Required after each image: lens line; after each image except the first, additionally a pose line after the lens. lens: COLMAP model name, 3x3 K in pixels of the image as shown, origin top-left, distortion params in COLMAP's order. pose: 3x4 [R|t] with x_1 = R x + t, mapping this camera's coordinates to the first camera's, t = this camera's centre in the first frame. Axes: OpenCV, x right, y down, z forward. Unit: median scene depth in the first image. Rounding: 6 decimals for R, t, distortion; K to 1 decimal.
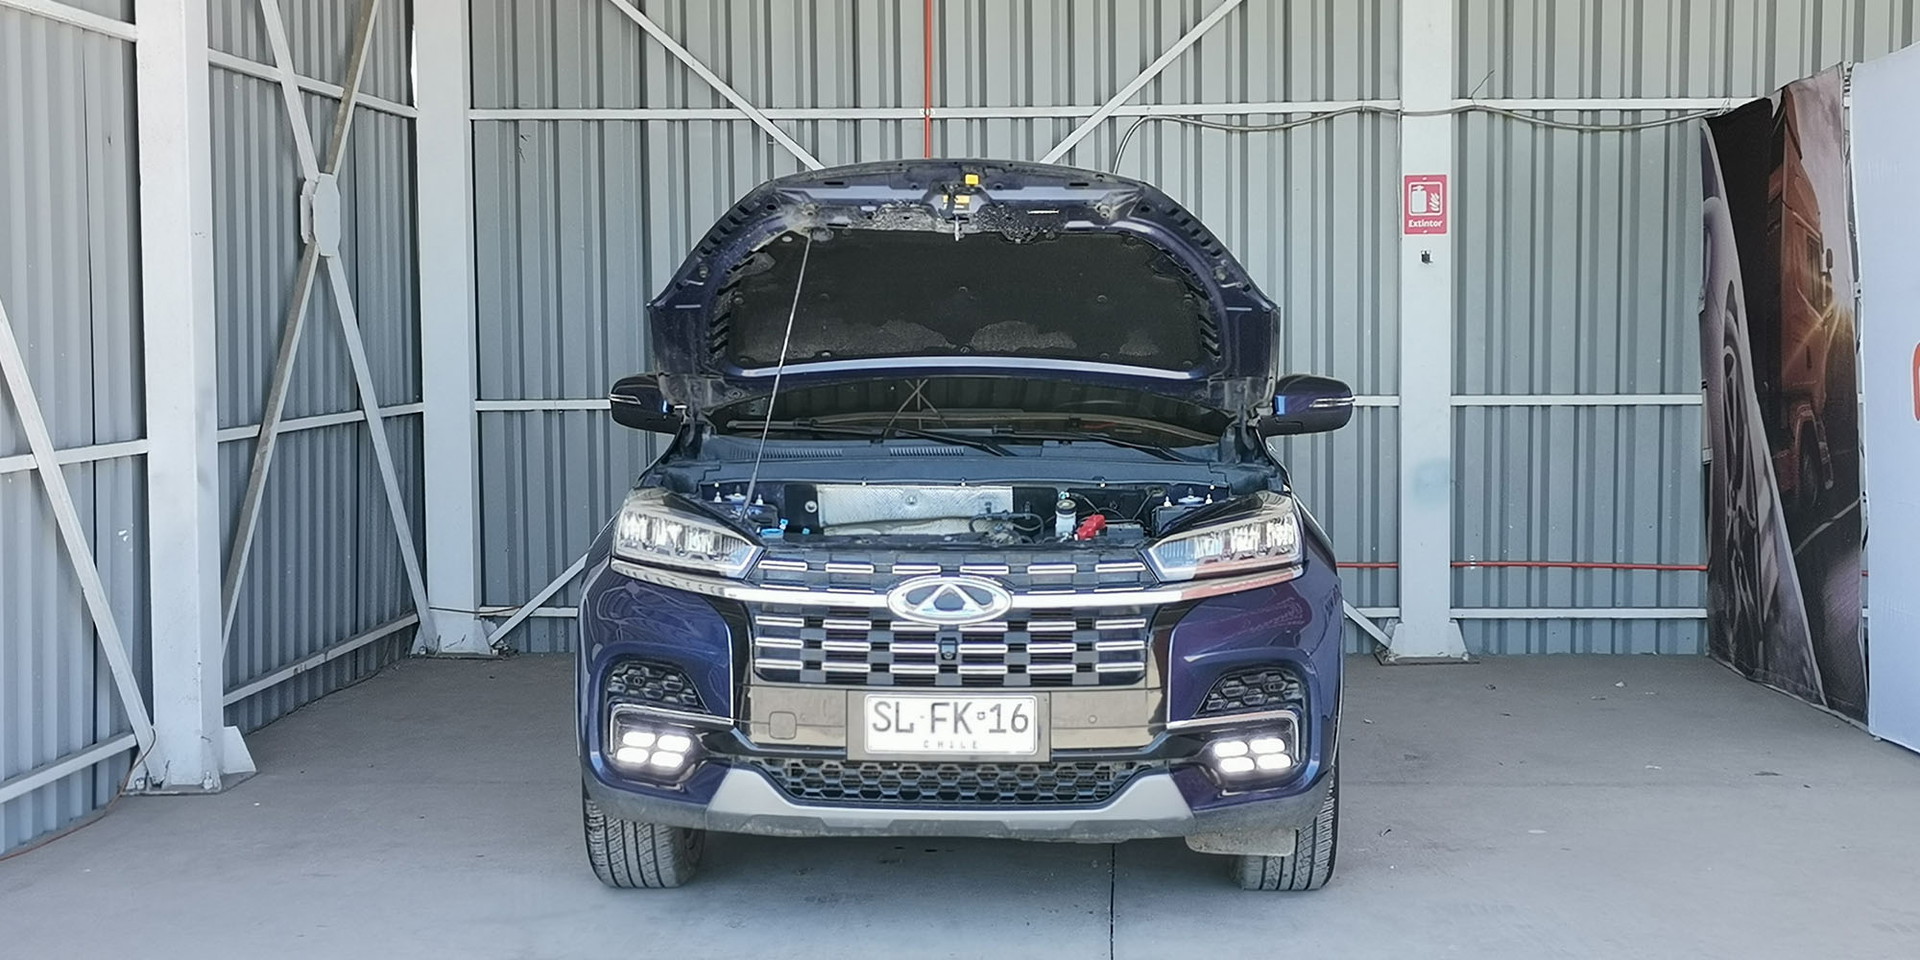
lens RADIAL K [[2722.1, 0, 967.8], [0, 2722.1, 505.6], [0, 0, 1]] dist [0.040266, -0.038416]
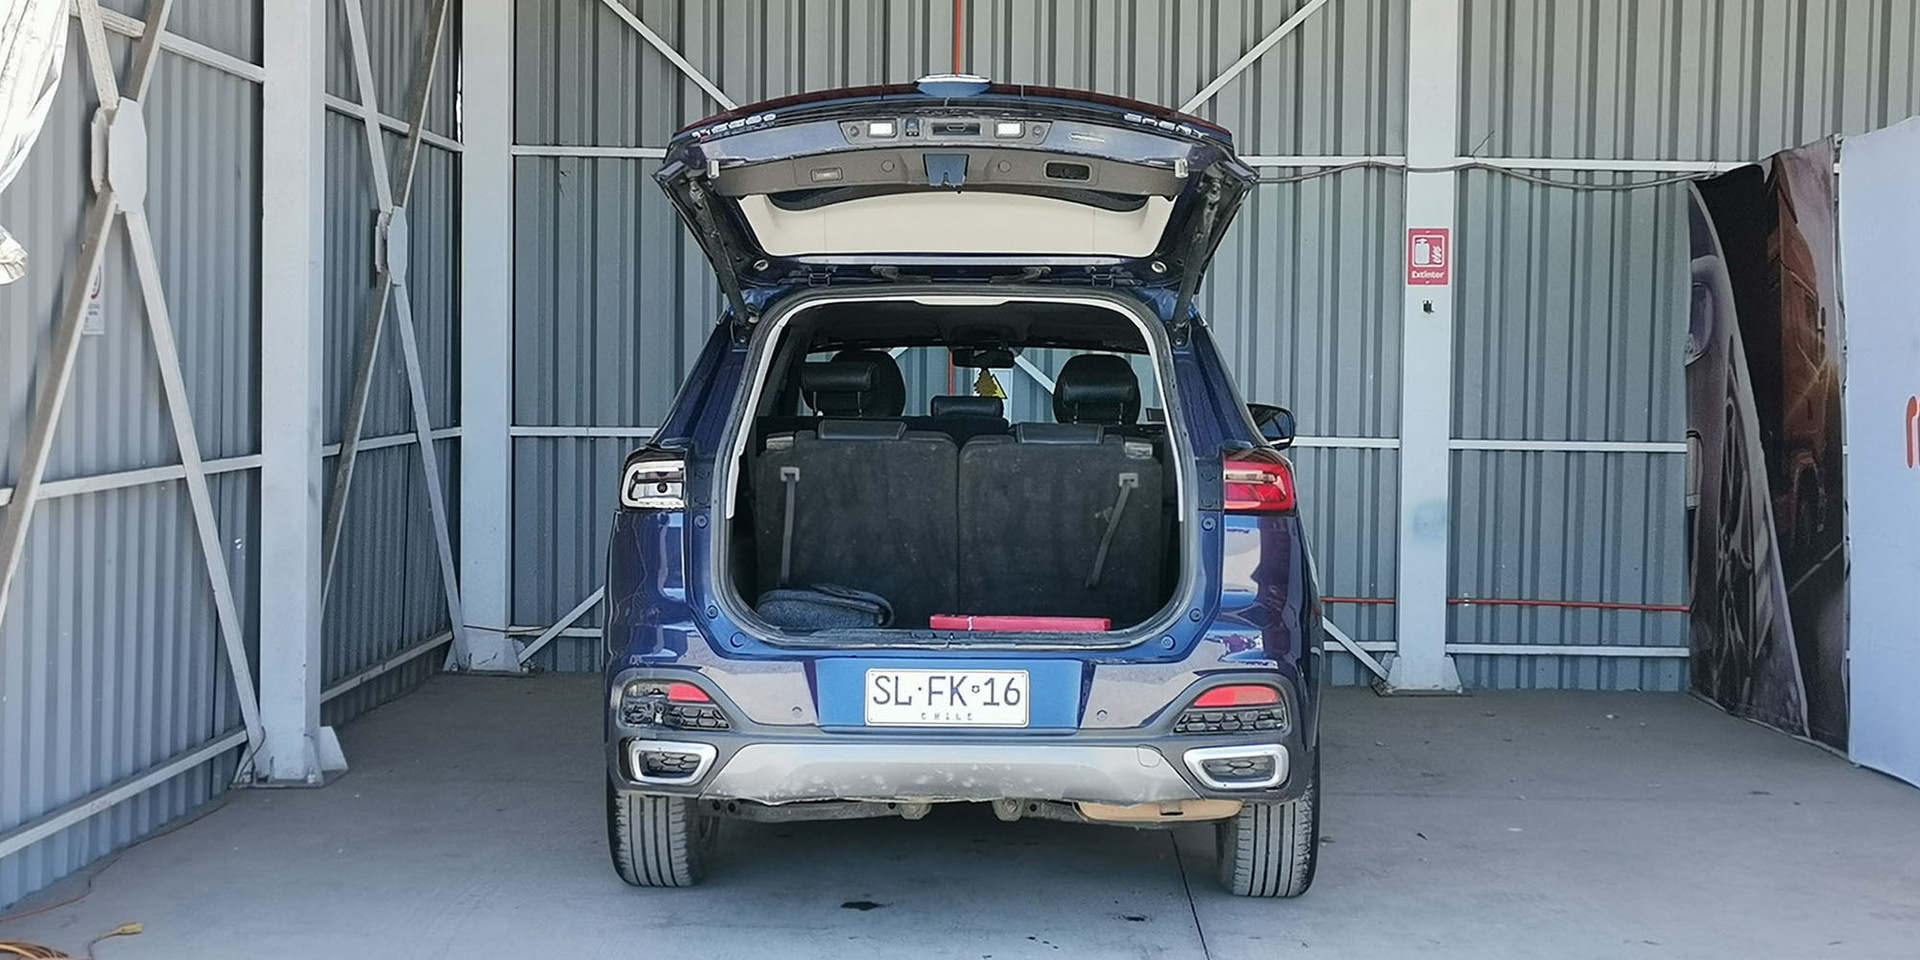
lens RADIAL K [[2882.4, 0, 960.0], [0, 2882.4, 480.0], [0, 0, 1]] dist [0.039295, 0.055970]
pose [[0.999235, 0.018740, 0.034320, -0.048348], [-0.017846, 0.999498, -0.026173, 0.007634], [-0.034793, 0.025540, 0.999068, -0.099927]]
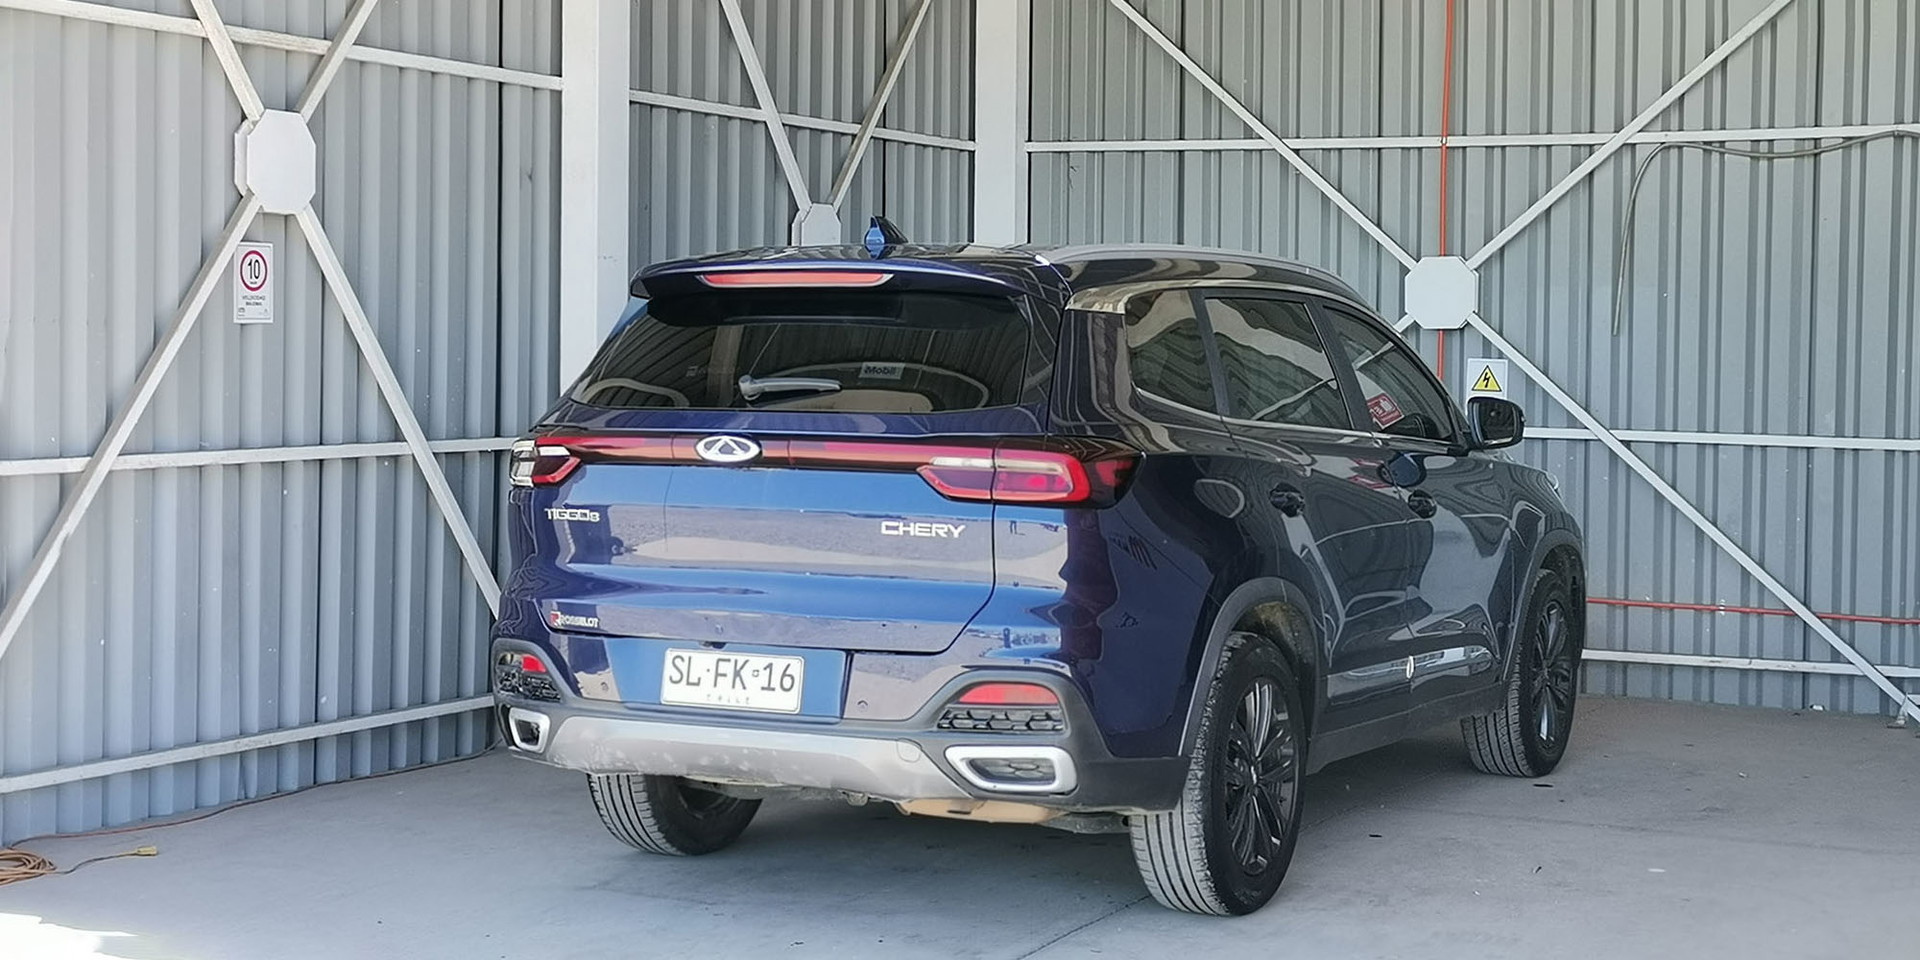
lens RADIAL K [[2823.1, 0, 992.4], [0, 2823.1, 501.3], [0, 0, 1]] dist [0.036294, 0.034052]
pose [[0.920170, 0.042243, -0.389233, 0.245119], [-0.047016, 0.998890, -0.002740, -0.000970], [0.388685, 0.020822, 0.921135, -0.022937]]
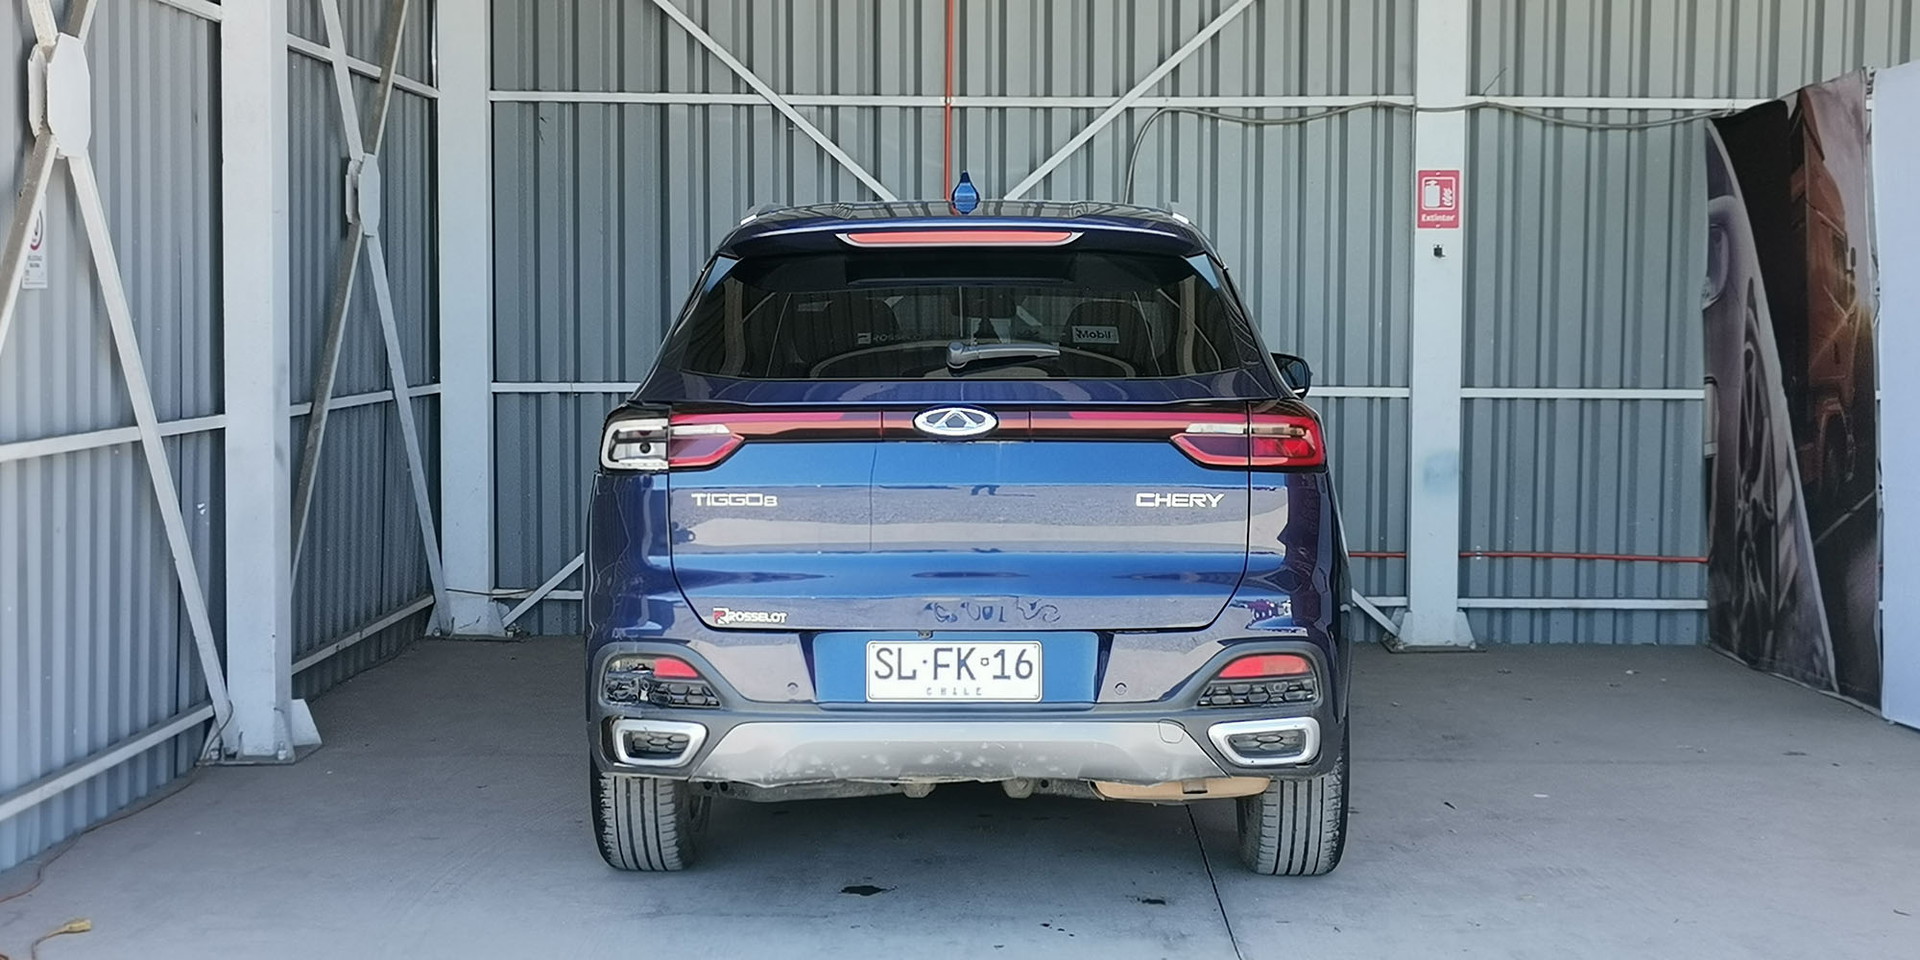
lens RADIAL K [[2840.3, 0, 979.8], [0, 2840.3, 492.3], [0, 0, 1]] dist [0.026345, 0.073706]
pose [[0.998914, 0.009172, 0.045690, -0.050020], [-0.008966, 0.999949, -0.004711, 0.005213], [-0.045731, 0.004296, 0.998945, -0.049405]]
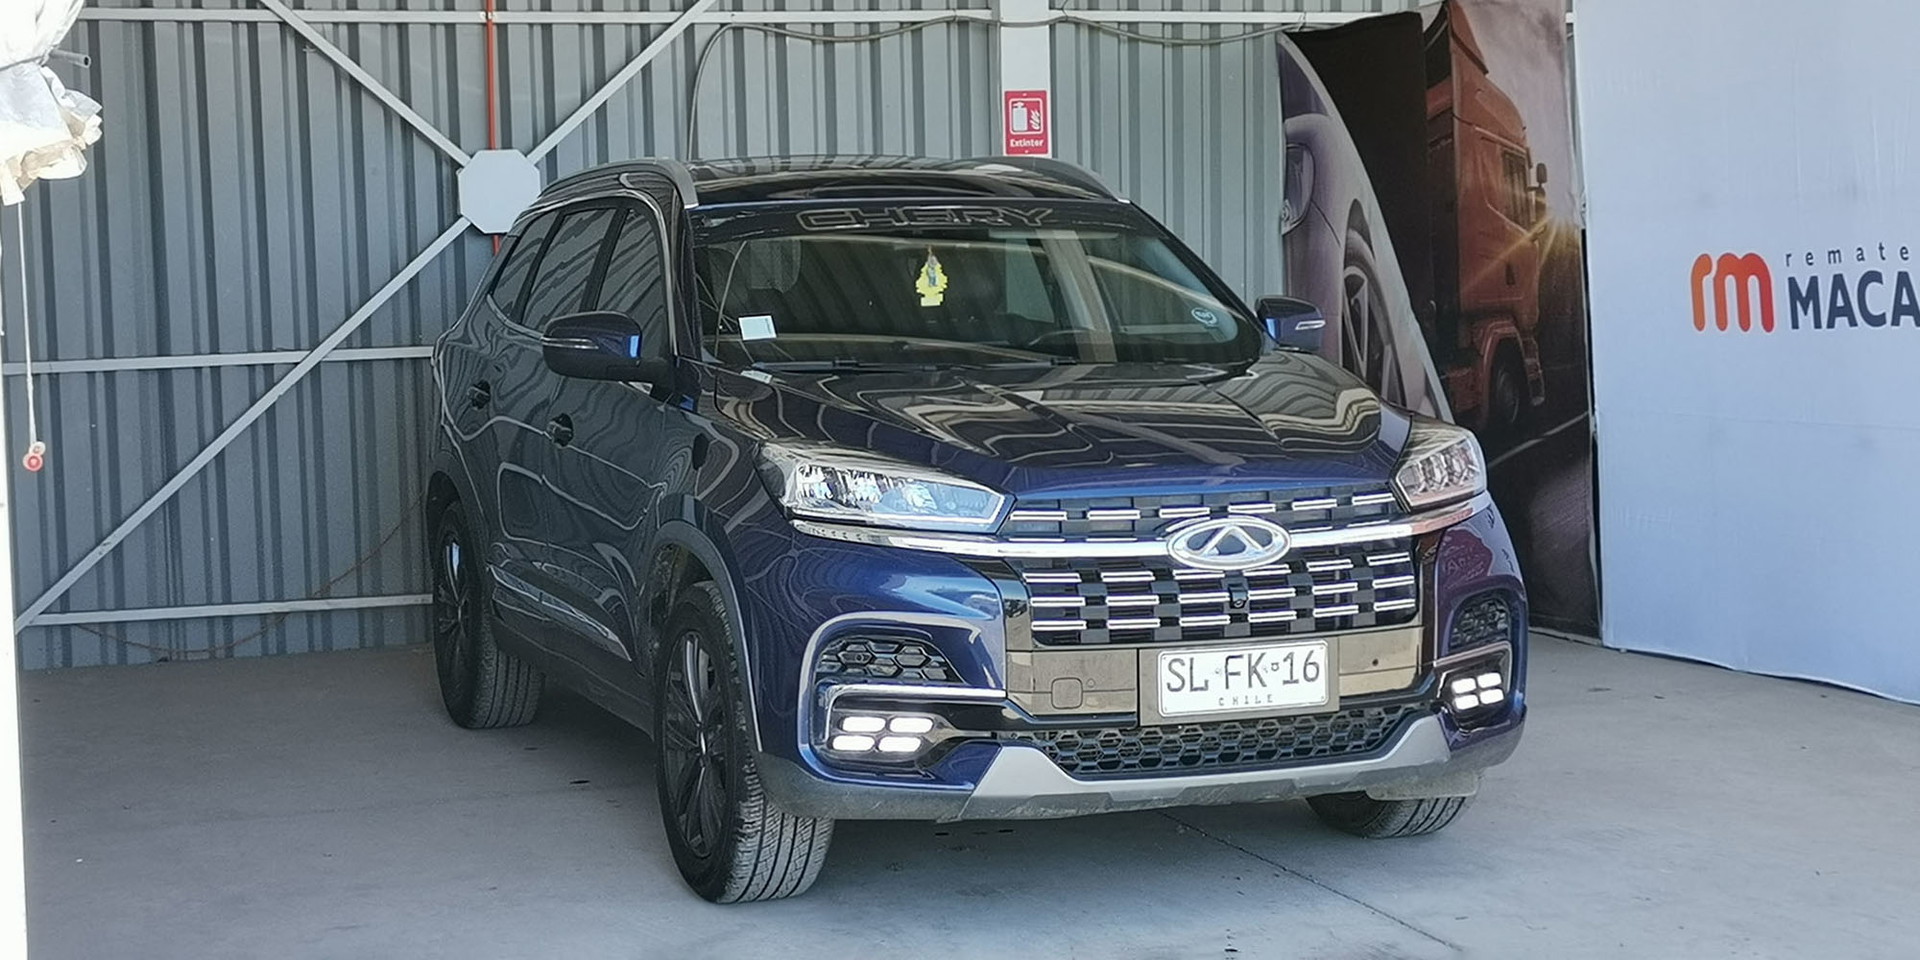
lens RADIAL K [[3017.1, 0, 959.9], [0, 3017.1, 515.4], [0, 0, 1]] dist [0.035824, 0.014956]
pose [[0.922644, -0.051524, 0.382194, -0.254488], [0.045966, 0.998663, 0.023666, -0.001514], [-0.382903, -0.004267, 0.923779, 0.052352]]
